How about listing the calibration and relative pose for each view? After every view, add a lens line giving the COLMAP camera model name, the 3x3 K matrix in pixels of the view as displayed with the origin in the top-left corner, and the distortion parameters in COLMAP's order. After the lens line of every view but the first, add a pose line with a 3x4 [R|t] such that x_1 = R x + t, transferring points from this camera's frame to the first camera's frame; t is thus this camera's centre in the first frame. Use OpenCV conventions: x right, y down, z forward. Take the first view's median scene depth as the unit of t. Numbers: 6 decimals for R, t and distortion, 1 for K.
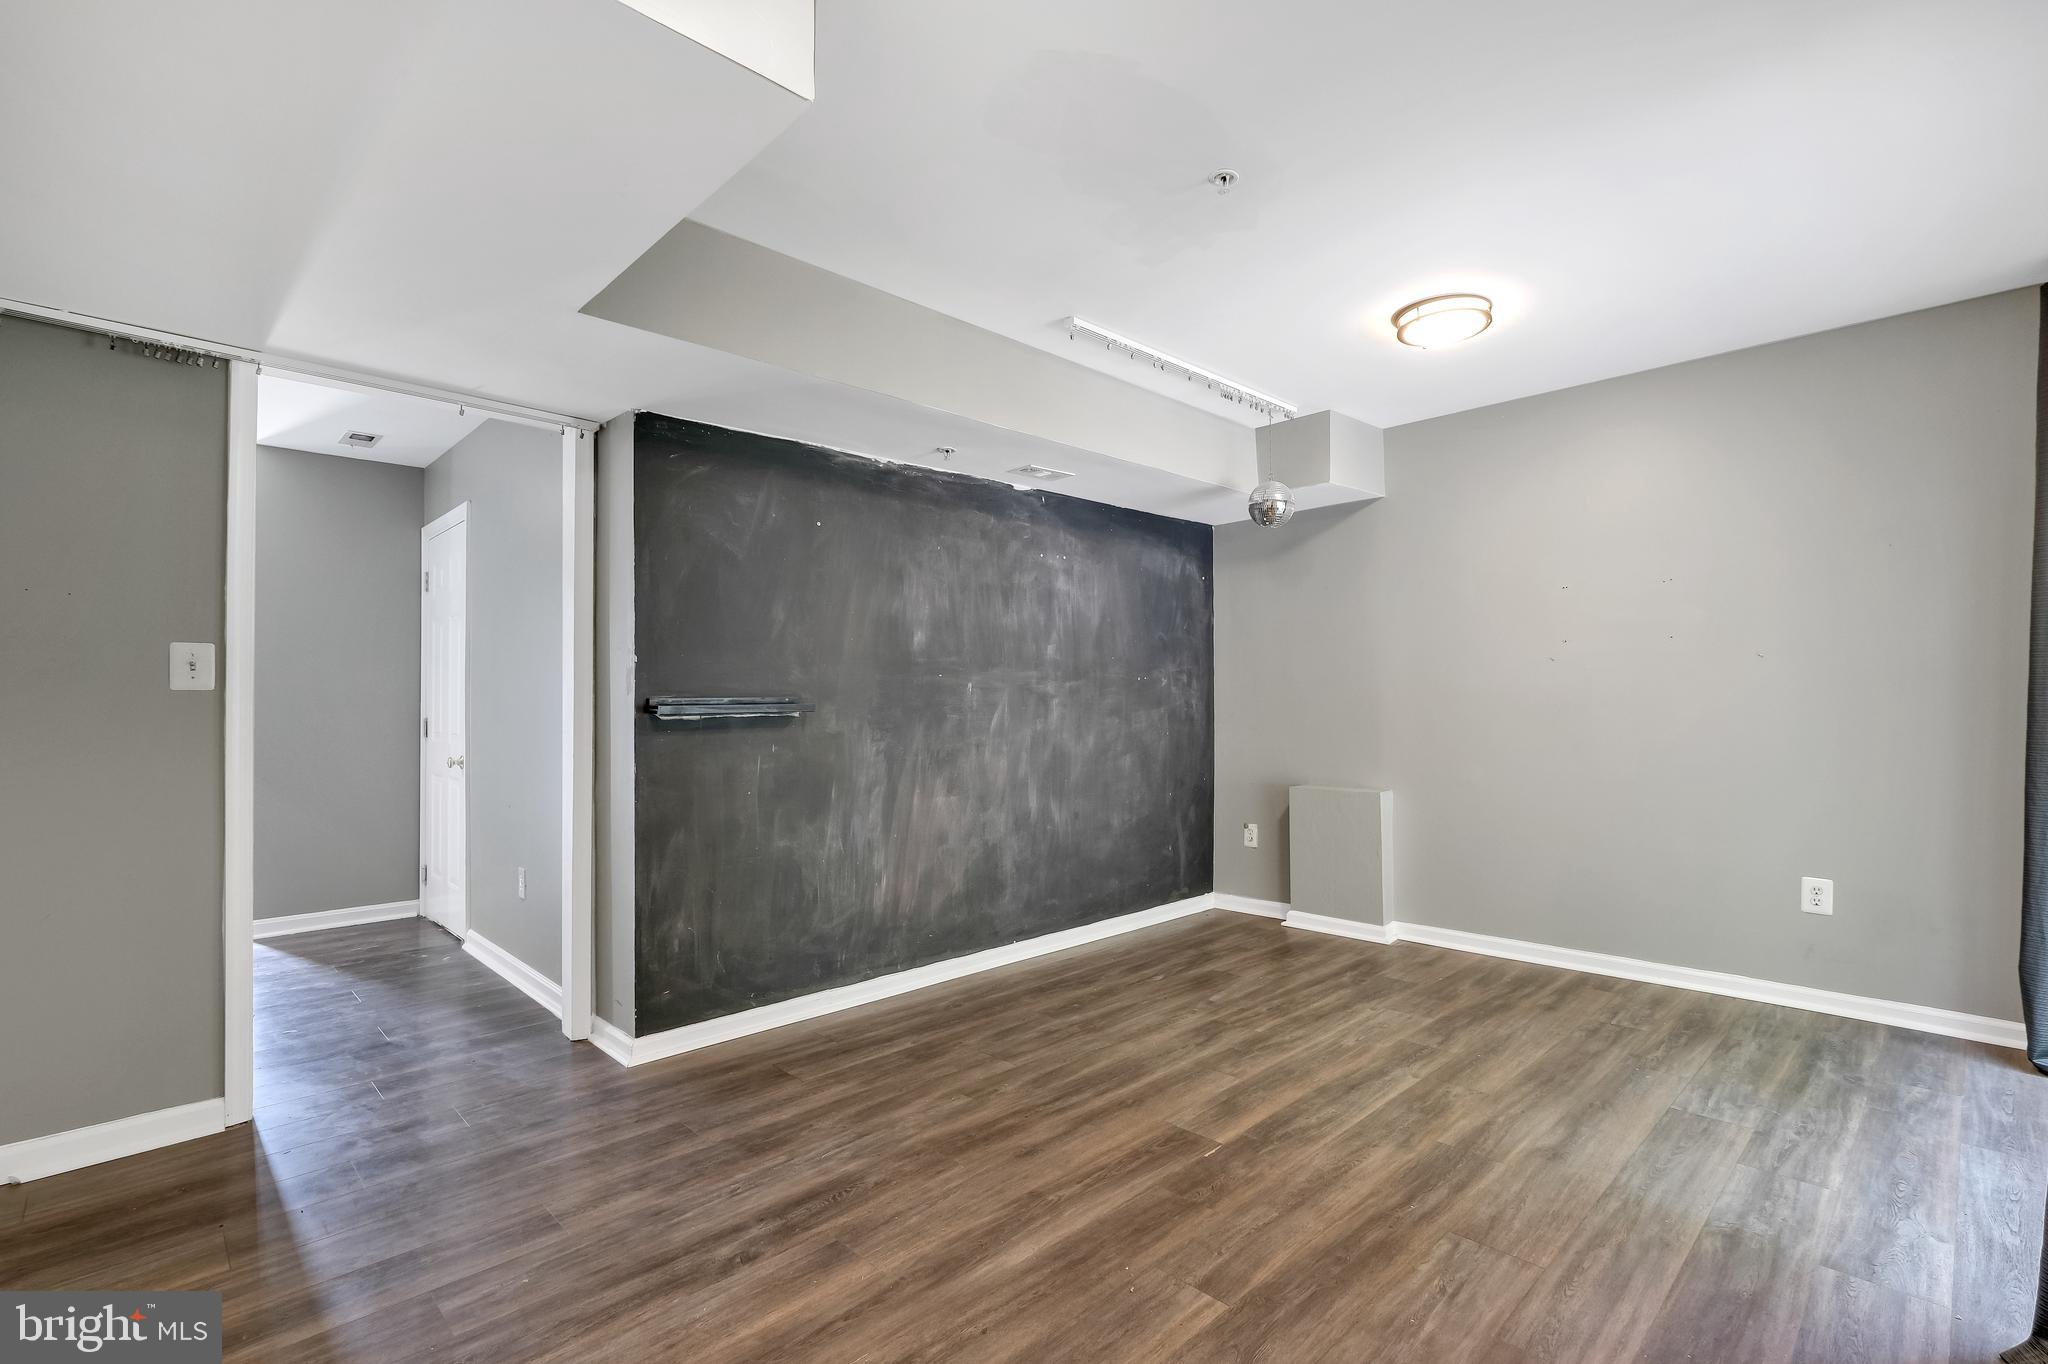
lens RADIAL K [[940.5, 0, 1051.4], [0, 940.5, 687.0], [0, 0, 1]] dist [-0.000187, 0.000775]
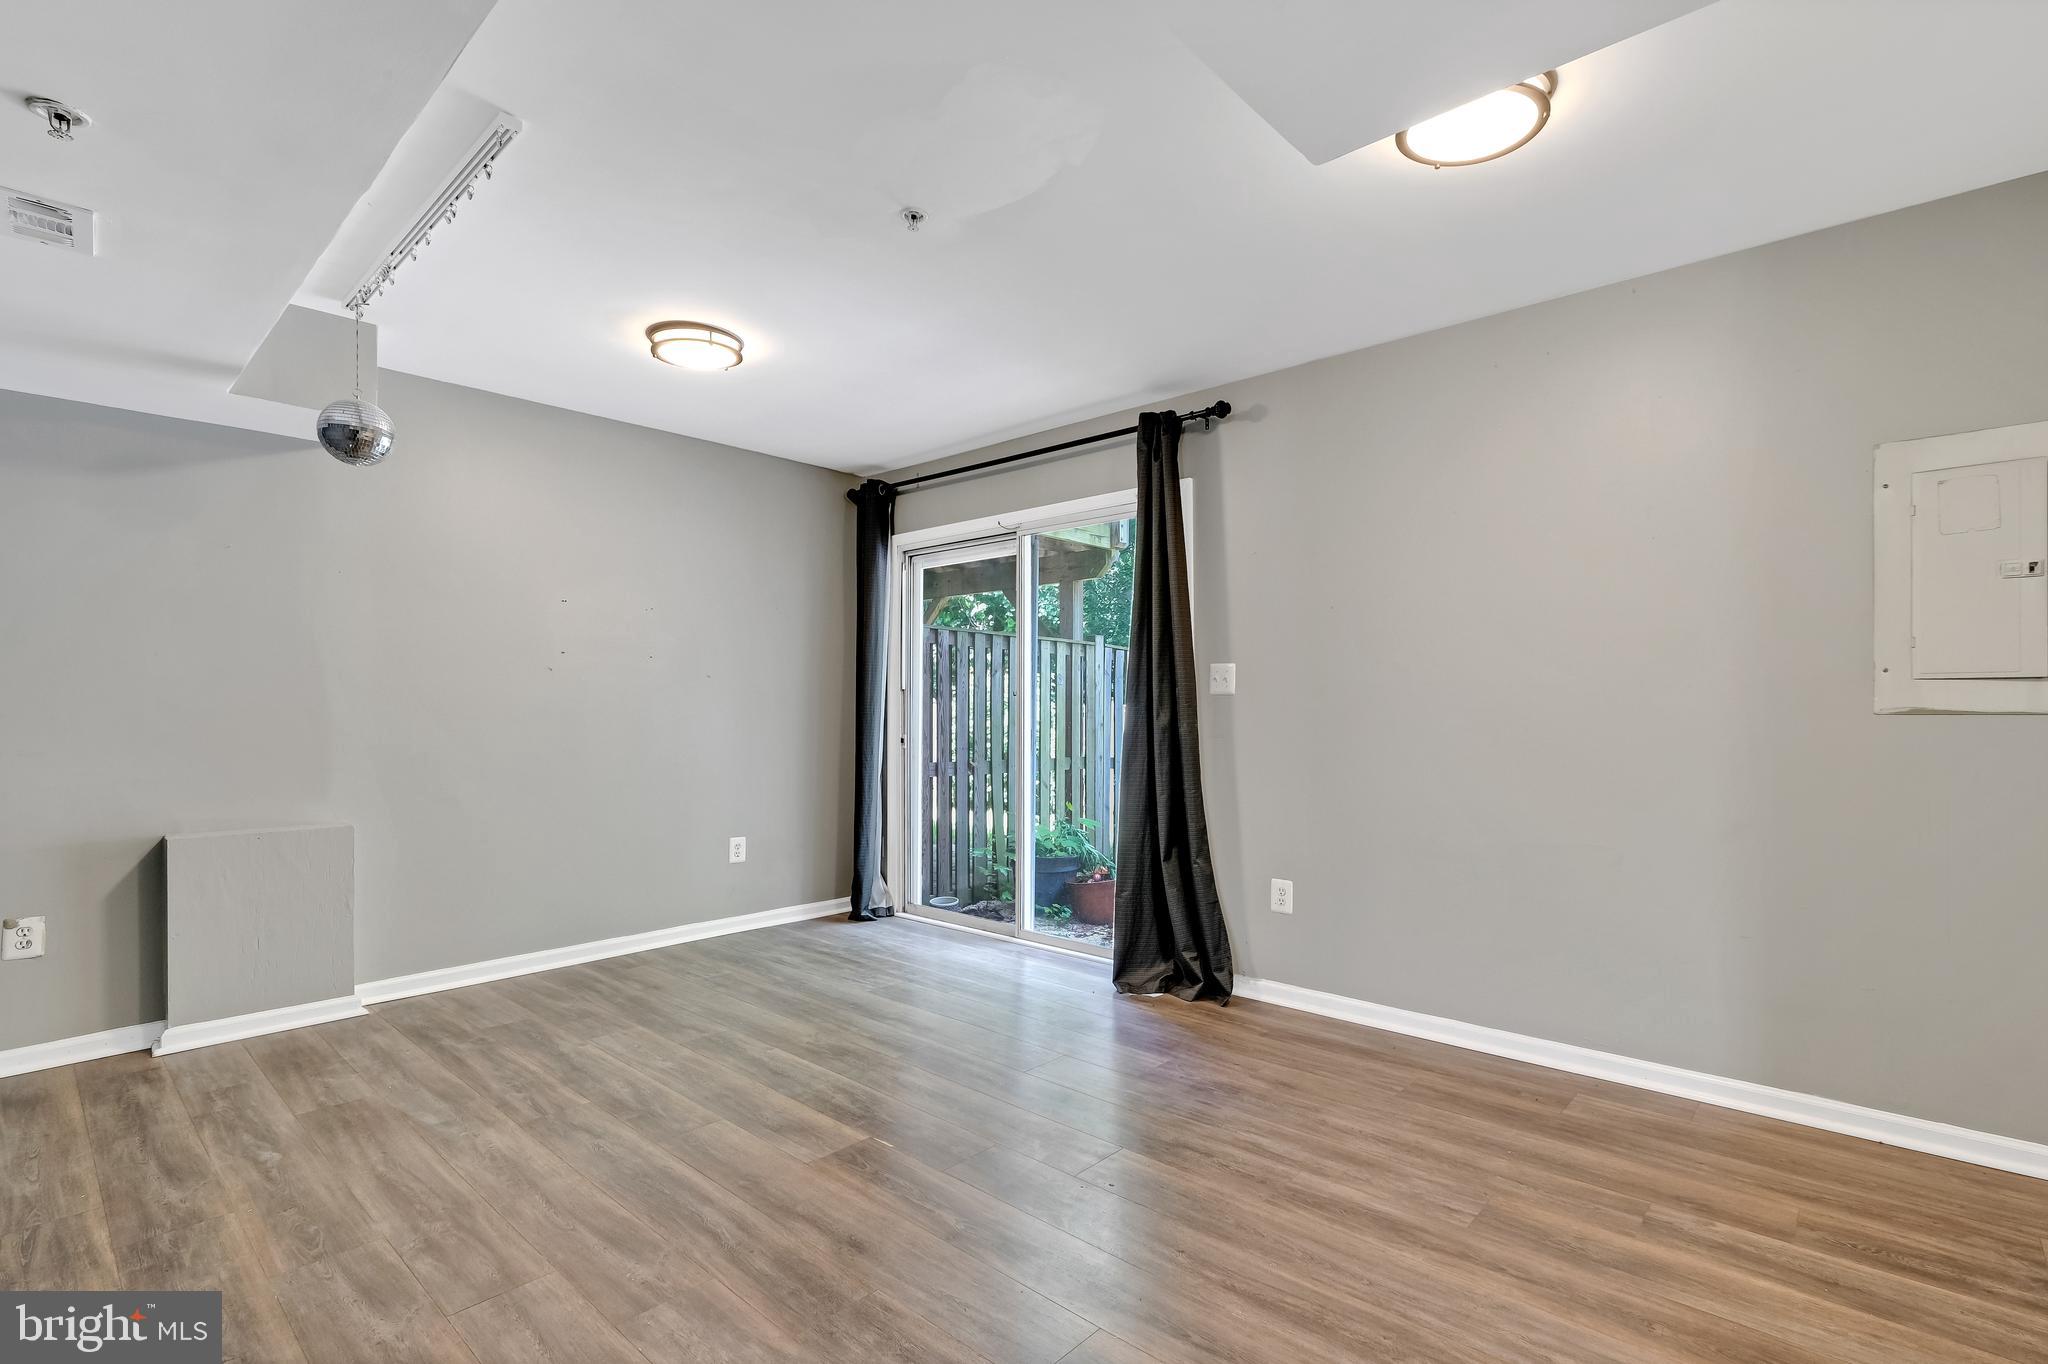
lens RADIAL K [[927.7, 0, 1052.9], [0, 927.7, 718.5], [0, 0, 1]] dist [-0.000618, 0.000077]
pose [[-0.051382, -0.001574, 0.998678, -0.703697], [-0.018025, 0.999837, 0.000649, 0.019291], [-0.998516, -0.017968, -0.051402, 0.718375]]
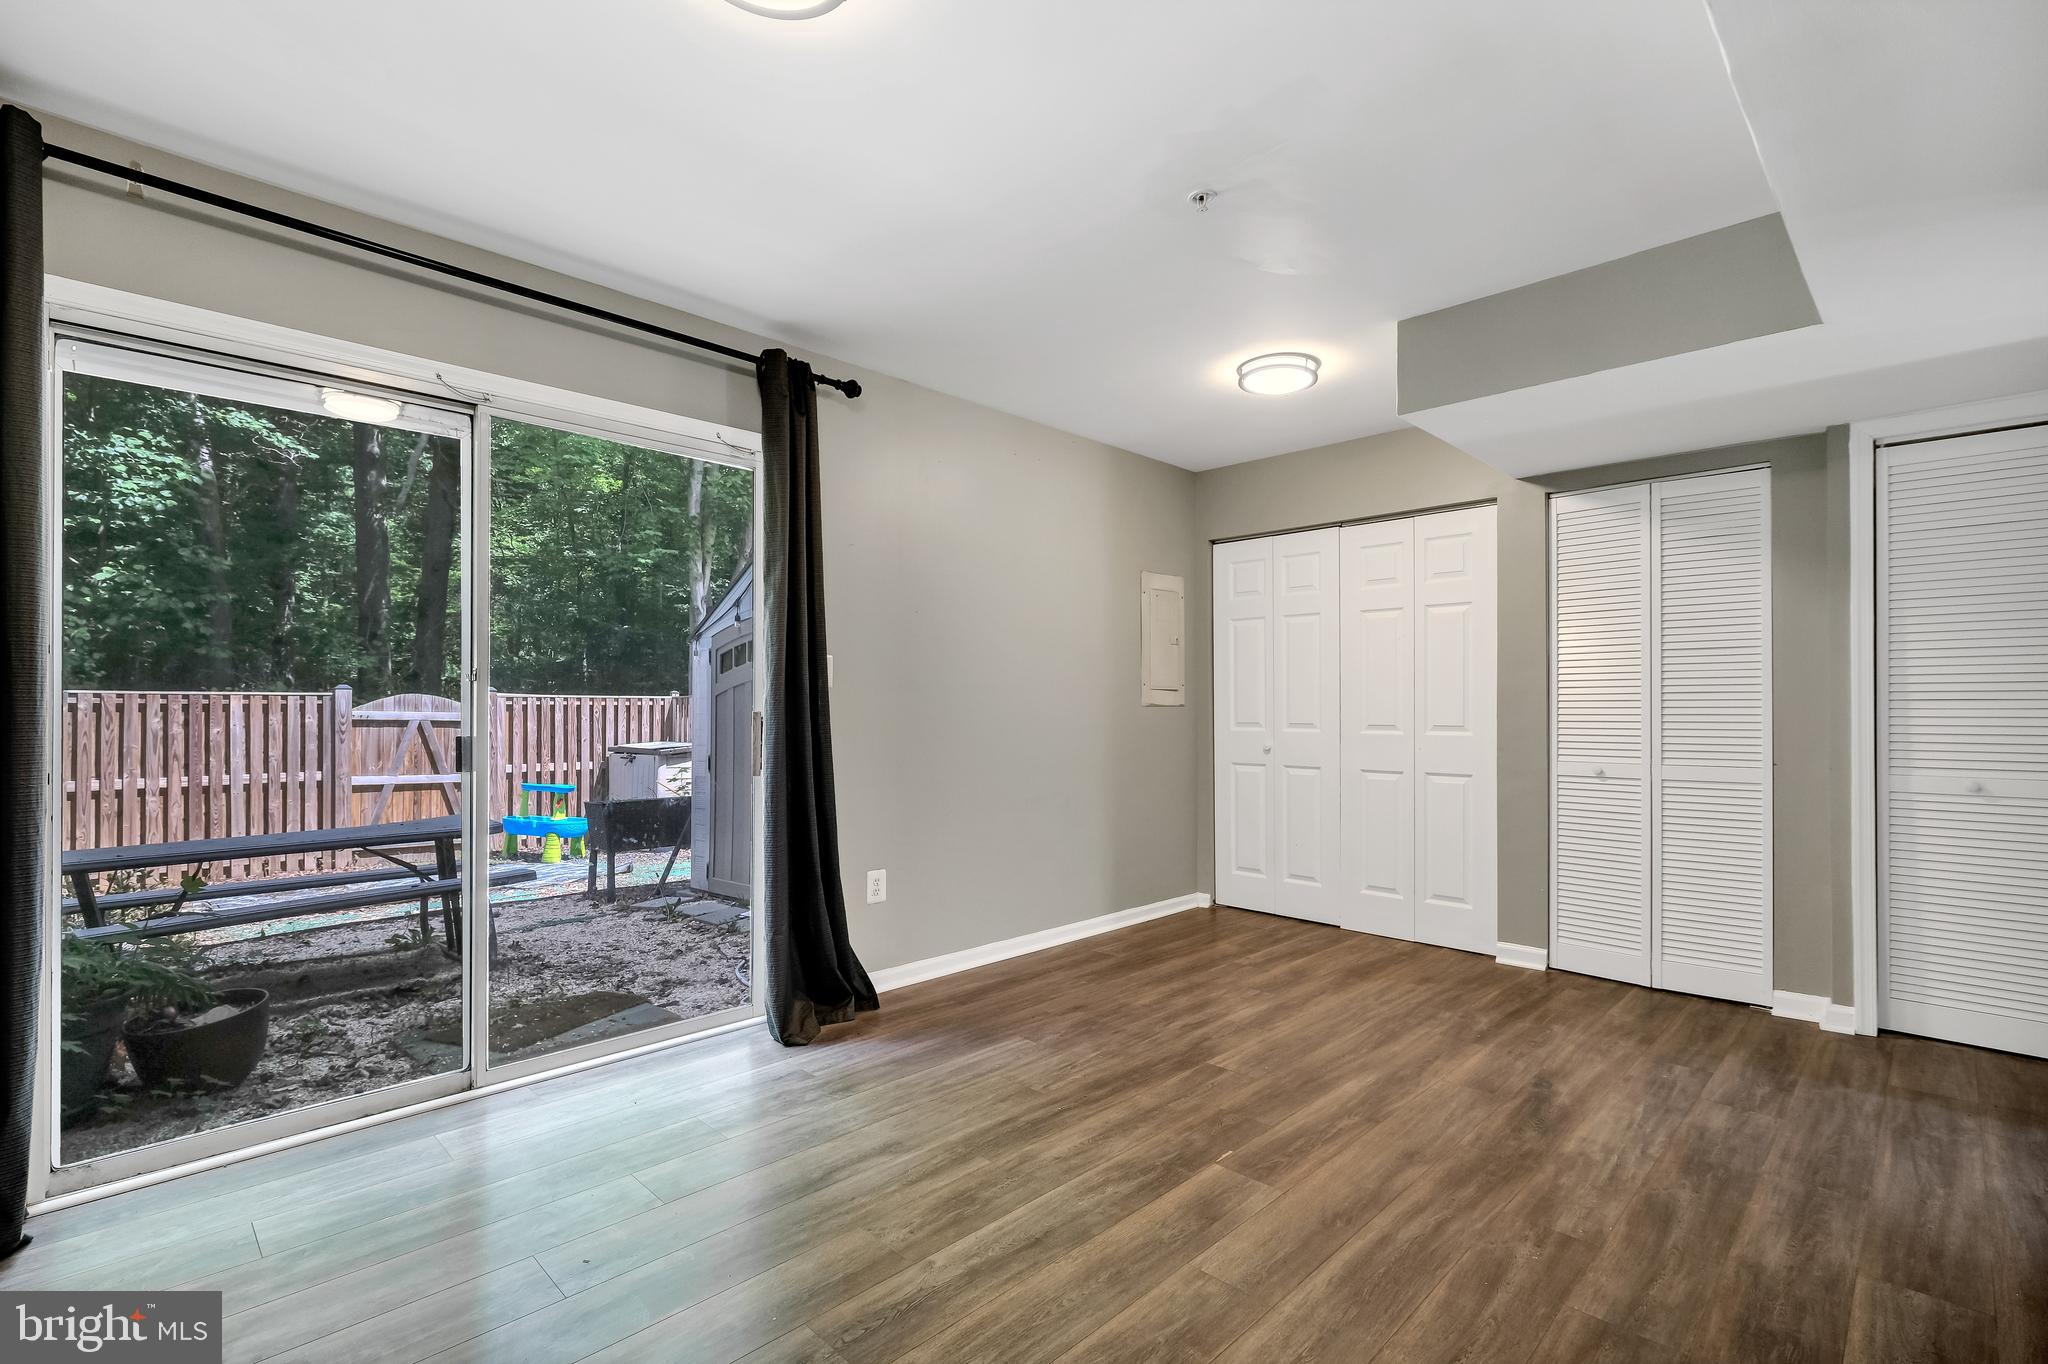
lens RADIAL K [[964.3, 0, 1018.4], [0, 964.3, 705.8], [0, 0, 1]] dist [-0.002619, 0.000002]
pose [[-0.999972, 0.007228, -0.001950, 0.317321], [0.007265, 0.999782, -0.019584, 0.032505], [0.001808, -0.019598, -0.999806, 1.659753]]
